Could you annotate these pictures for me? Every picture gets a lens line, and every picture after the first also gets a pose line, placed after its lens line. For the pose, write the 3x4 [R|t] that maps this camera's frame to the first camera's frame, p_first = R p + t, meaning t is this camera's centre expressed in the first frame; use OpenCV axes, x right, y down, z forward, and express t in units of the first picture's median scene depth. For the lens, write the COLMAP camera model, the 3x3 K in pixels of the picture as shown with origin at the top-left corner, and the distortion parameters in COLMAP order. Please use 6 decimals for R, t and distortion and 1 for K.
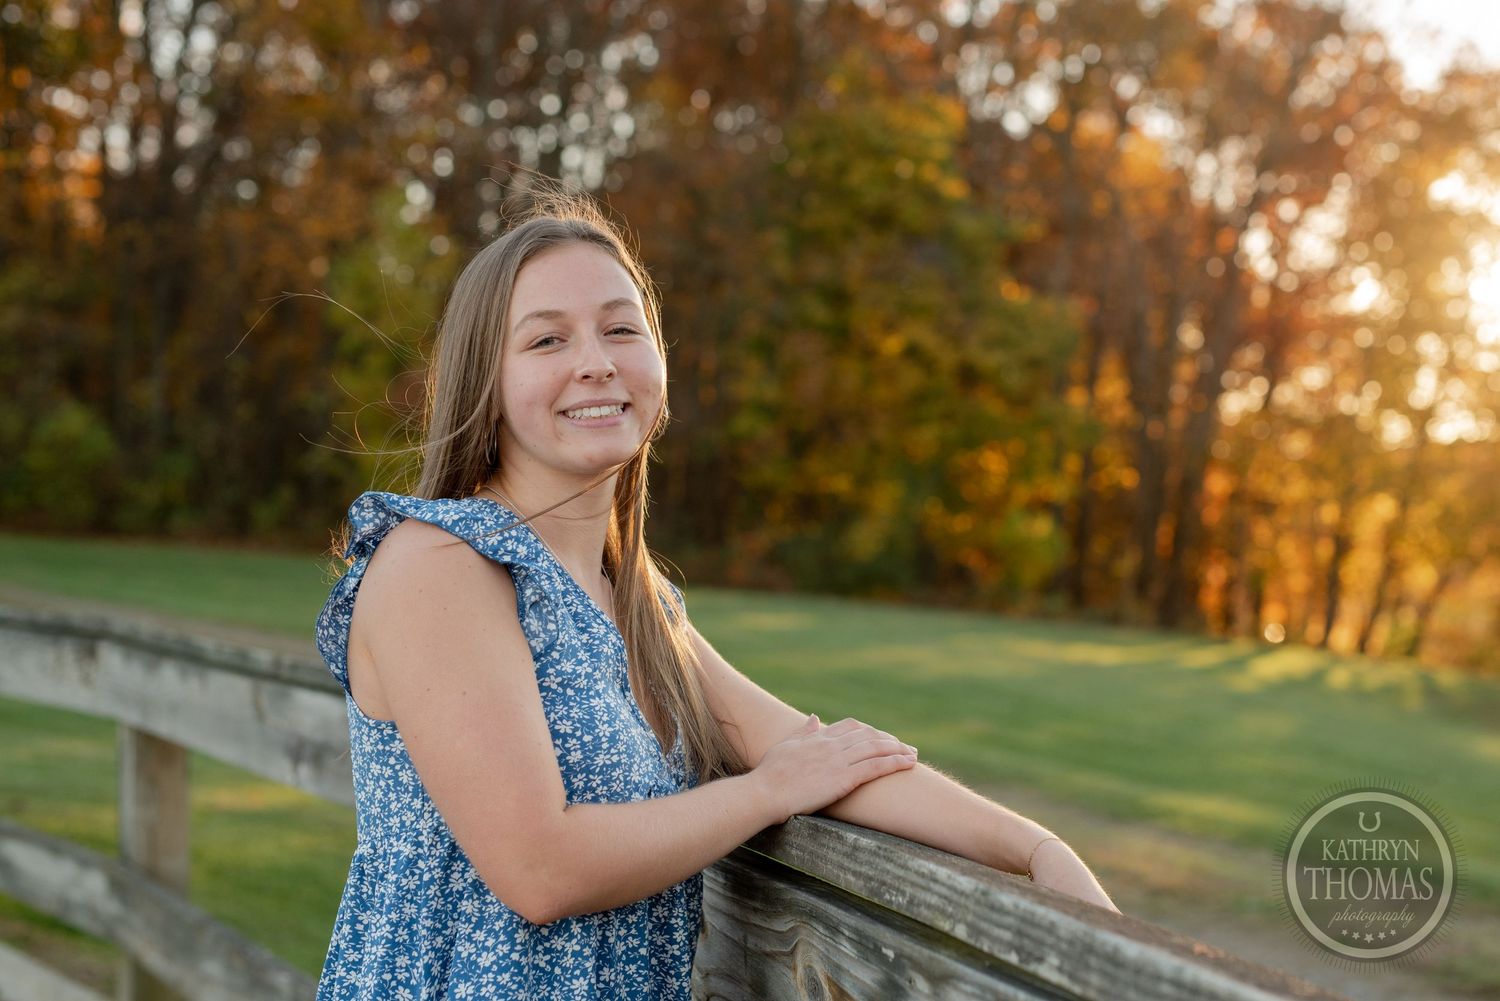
lens RADIAL K [[2106.0, 0, 757.6], [0, 2106.0, 518.4], [0, 0, 1]] dist [0.002449, -0.037047]
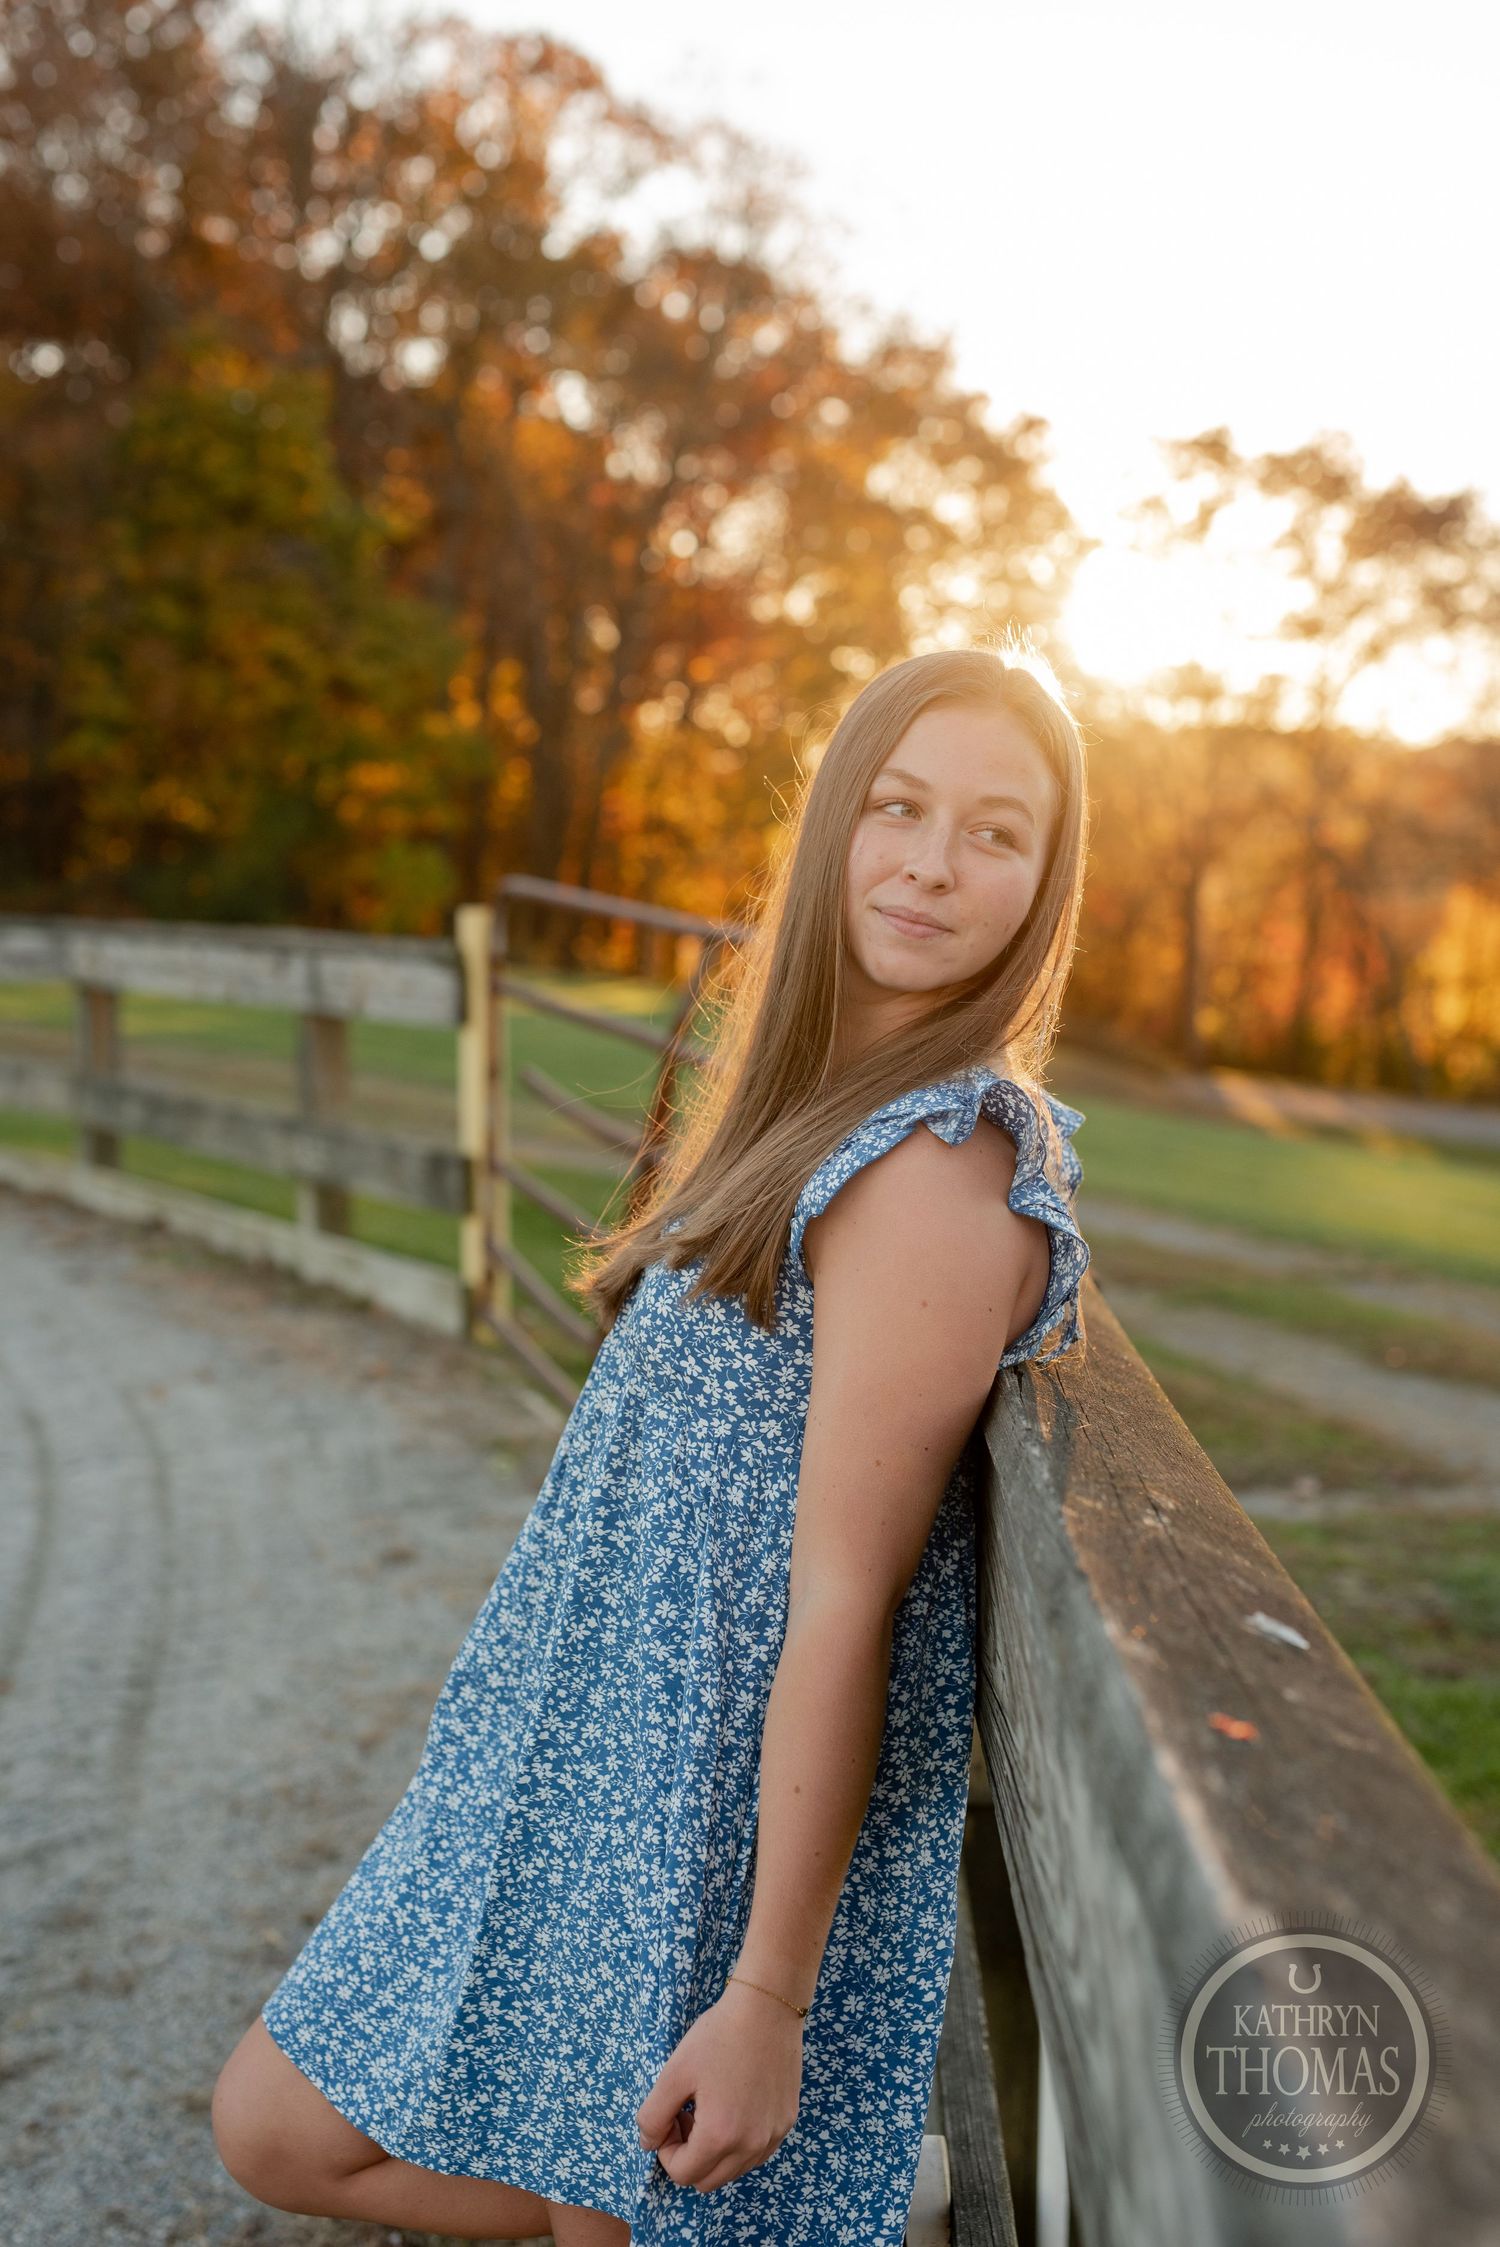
lens RADIAL K [[3154.8, 0, 756.3], [0, 3154.8, 1174.0], [0, 0, 1]] dist [0.002449, -0.037047]
pose [[0.975189, -0.019770, 0.220490, -0.026893], [-0.001998, 0.995178, 0.098070, 0.004659], [-0.221366, -0.096077, 0.970447, -0.347880]]
